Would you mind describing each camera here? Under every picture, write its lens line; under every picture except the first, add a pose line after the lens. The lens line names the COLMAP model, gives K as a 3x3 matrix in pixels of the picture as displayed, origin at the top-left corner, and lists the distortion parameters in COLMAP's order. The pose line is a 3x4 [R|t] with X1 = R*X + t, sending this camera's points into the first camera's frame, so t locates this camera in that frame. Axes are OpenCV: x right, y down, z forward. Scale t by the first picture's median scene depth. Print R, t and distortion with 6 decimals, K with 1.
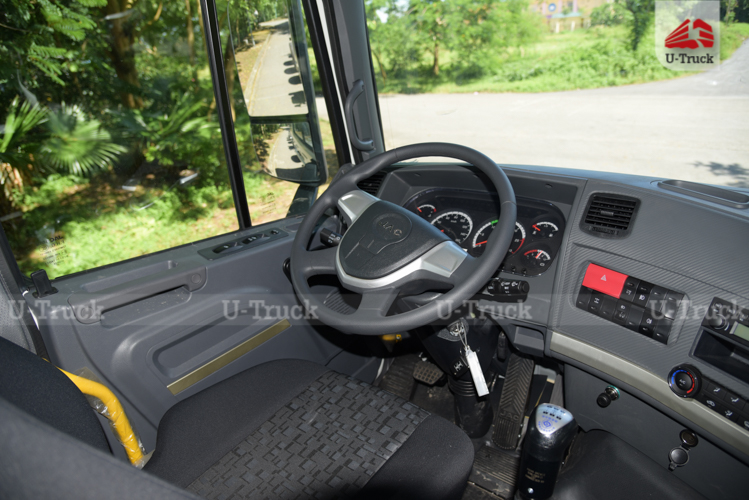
lens RADIAL K [[508.3, 0, 374.5], [0, 508.3, 250.0], [0, 0, 1]] dist [-0.110263, 0.051370]
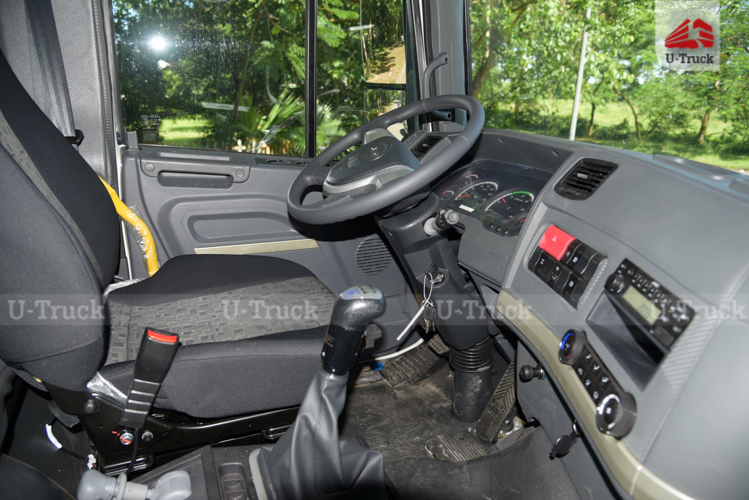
lens RADIAL K [[508.3, 0, 374.5], [0, 508.3, 250.0], [0, 0, 1]] dist [-0.110263, 0.051370]
pose [[0.874872, 0.245104, -0.417760, 0.271224], [-0.276972, 0.960739, -0.016359, 0.088693], [0.397349, 0.130020, 0.908410, 0.010995]]
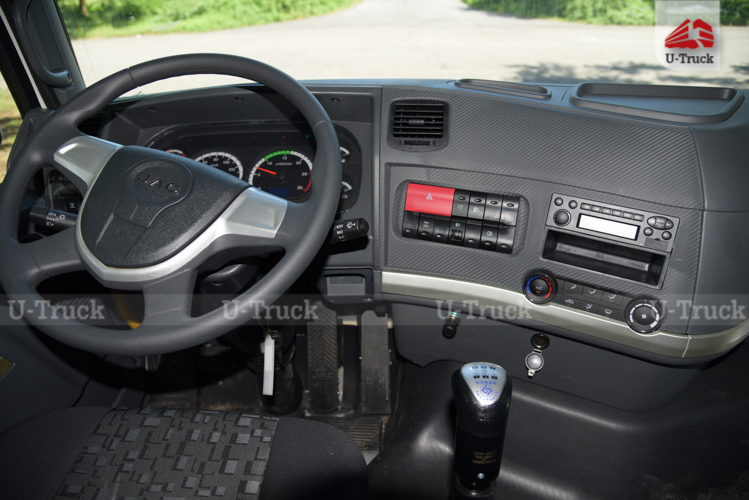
lens RADIAL K [[508.3, 0, 374.5], [0, 508.3, 250.0], [0, 0, 1]] dist [-0.110263, 0.051370]
pose [[0.817142, -0.237292, 0.525330, -0.050046], [0.180399, 0.970834, 0.157918, -0.005091], [-0.547481, -0.034272, 0.836116, 0.147808]]
